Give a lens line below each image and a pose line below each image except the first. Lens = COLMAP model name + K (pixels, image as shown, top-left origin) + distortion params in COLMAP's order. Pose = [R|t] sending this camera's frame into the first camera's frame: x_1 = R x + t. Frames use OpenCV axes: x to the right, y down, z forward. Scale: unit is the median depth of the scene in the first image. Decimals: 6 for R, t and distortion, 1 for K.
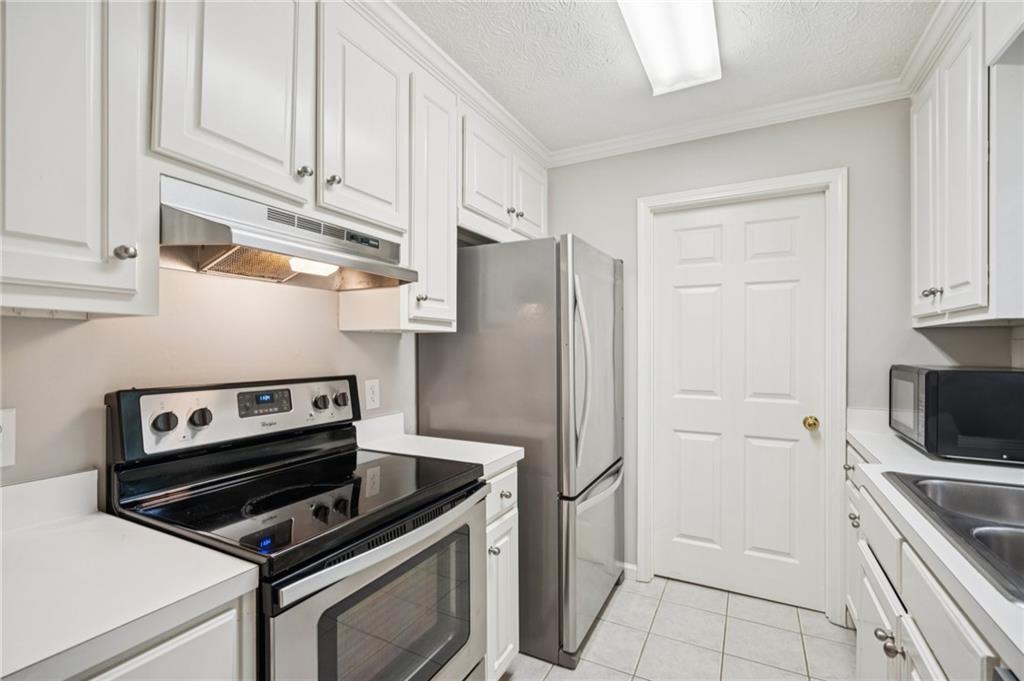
lens RADIAL K [[471.7, 0, 509.2], [0, 471.7, 349.9], [0, 0, 1]] dist [0.011008, 0.000615]
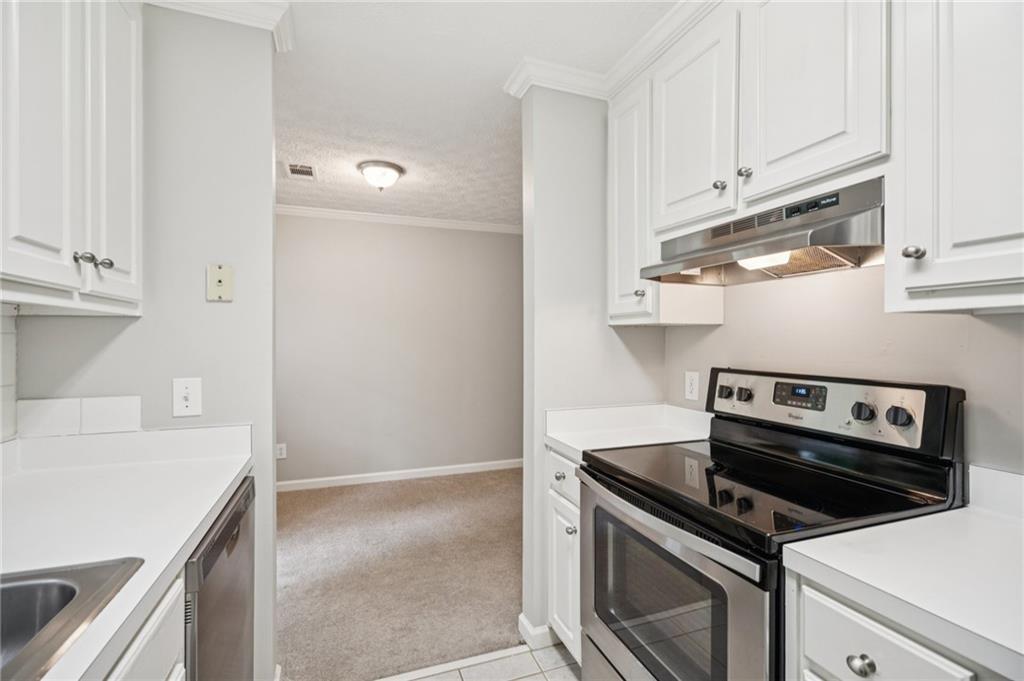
lens RADIAL K [[468.3, 0, 510.4], [0, 468.3, 336.7], [0, 0, 1]] dist [0.011549, 0.001130]
pose [[-0.677530, -0.010389, -0.735422, 0.459586], [-0.009779, 0.999939, -0.005117, -0.002862], [0.735430, 0.003724, -0.677590, 0.872059]]
